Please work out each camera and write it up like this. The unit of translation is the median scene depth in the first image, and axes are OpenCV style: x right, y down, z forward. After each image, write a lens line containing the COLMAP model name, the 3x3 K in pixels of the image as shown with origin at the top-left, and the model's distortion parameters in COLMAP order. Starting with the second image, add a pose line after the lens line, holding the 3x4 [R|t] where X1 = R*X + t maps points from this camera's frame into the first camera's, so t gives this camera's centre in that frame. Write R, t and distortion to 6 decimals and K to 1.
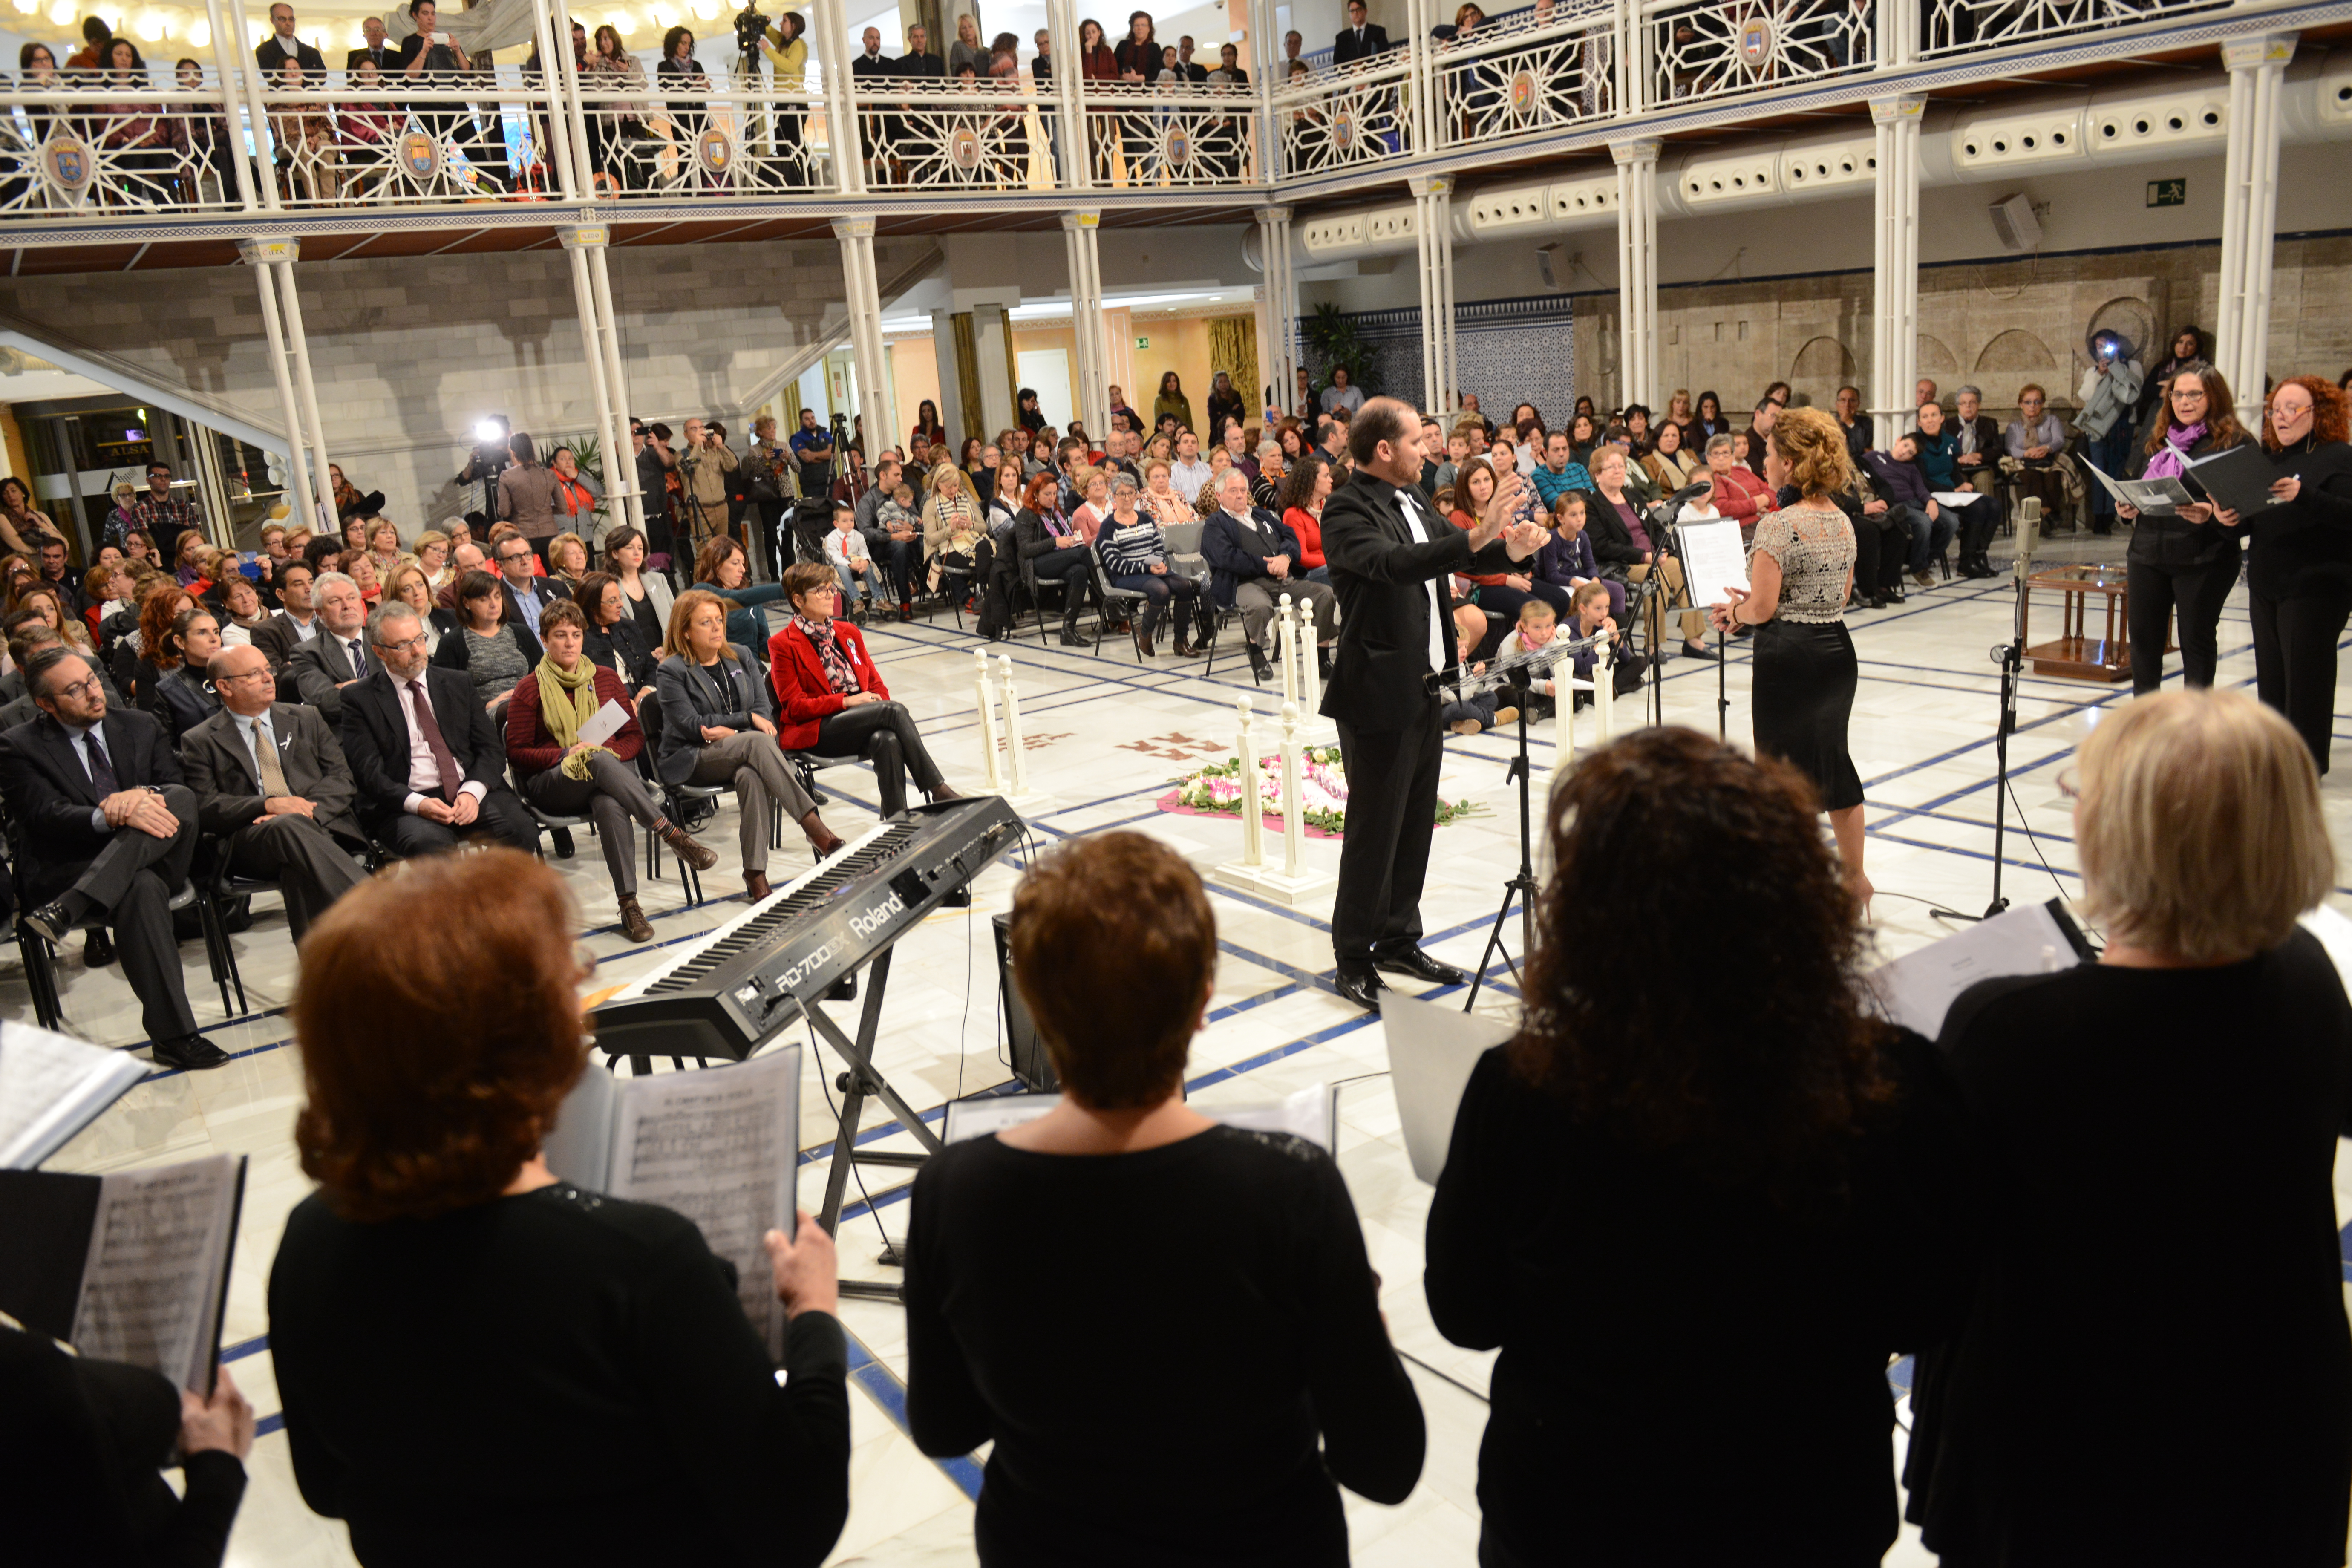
lens RADIAL K [[1717.4, 0, 1172.3], [0, 1717.4, 788.5], [0, 0, 1]] dist [-0.038521, -0.004494]
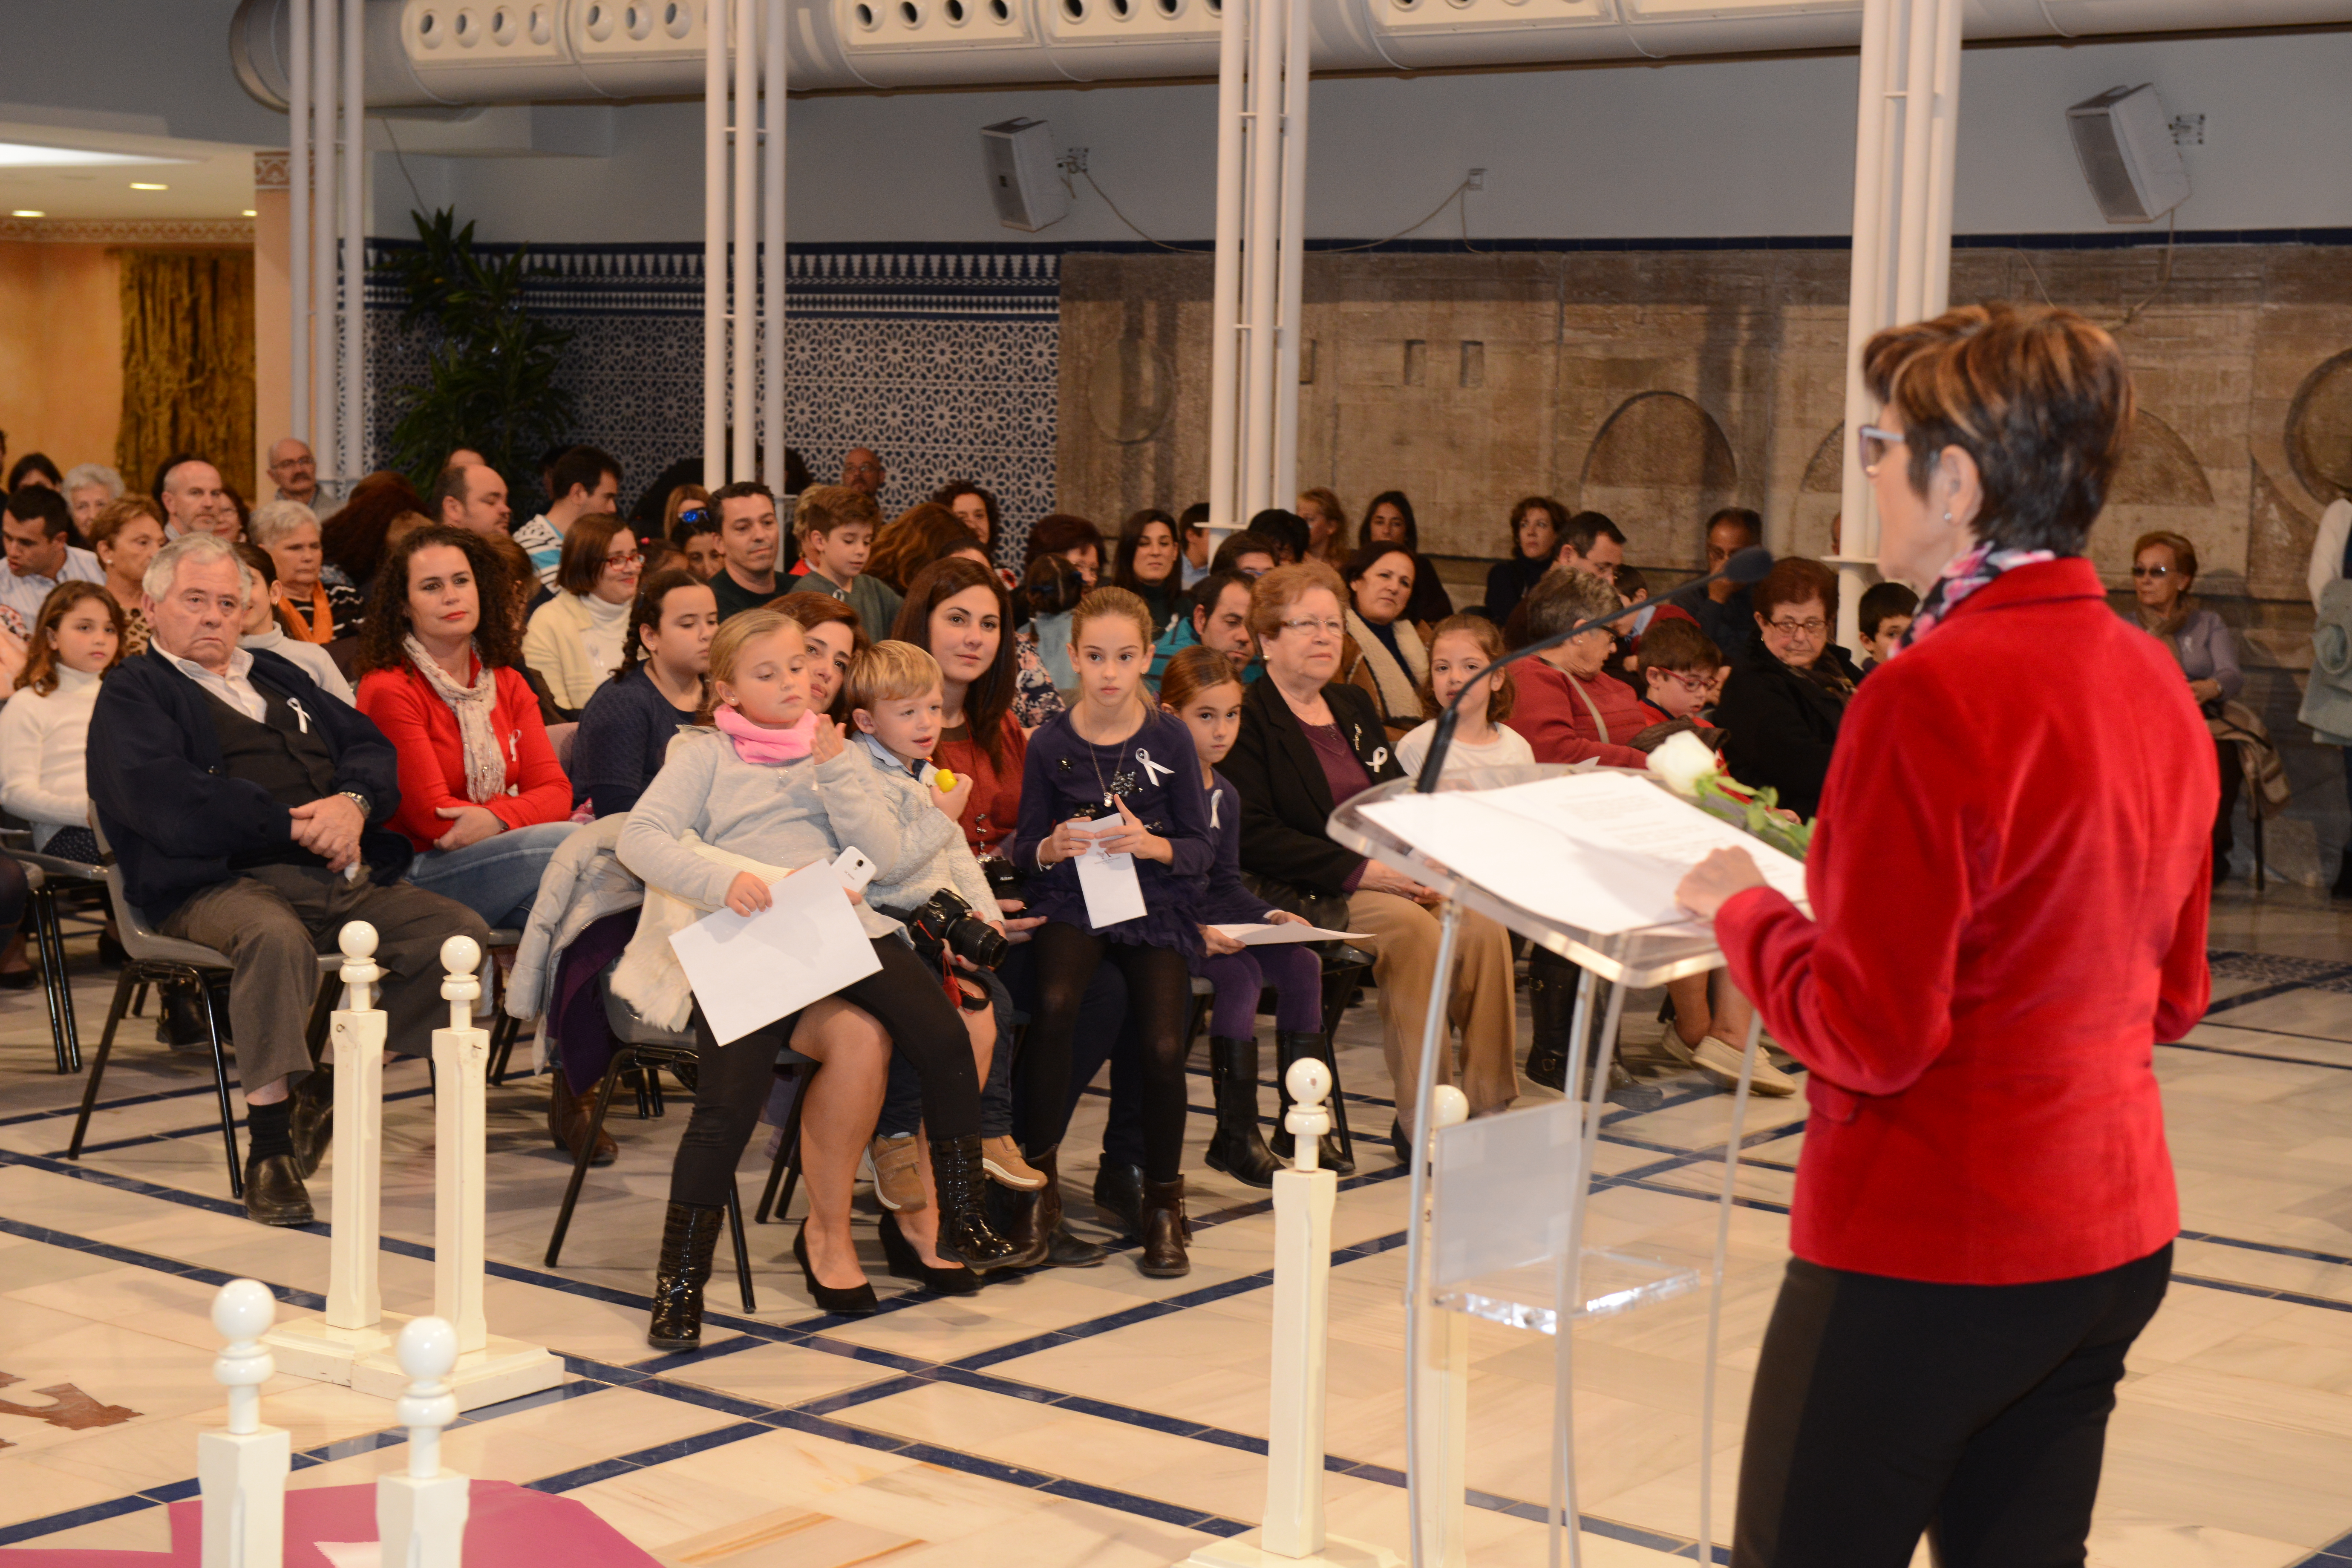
lens RADIAL K [[3772.5, 0, 1176.0], [0, 3772.5, 784.0], [0, 0, 1]] dist [0.162133, -0.107850]
pose [[0.952886, 0.071916, 0.294680, 0.001220], [-0.024461, 0.986542, -0.161665, -0.016948], [-0.302341, 0.146840, 0.941822, 0.173698]]
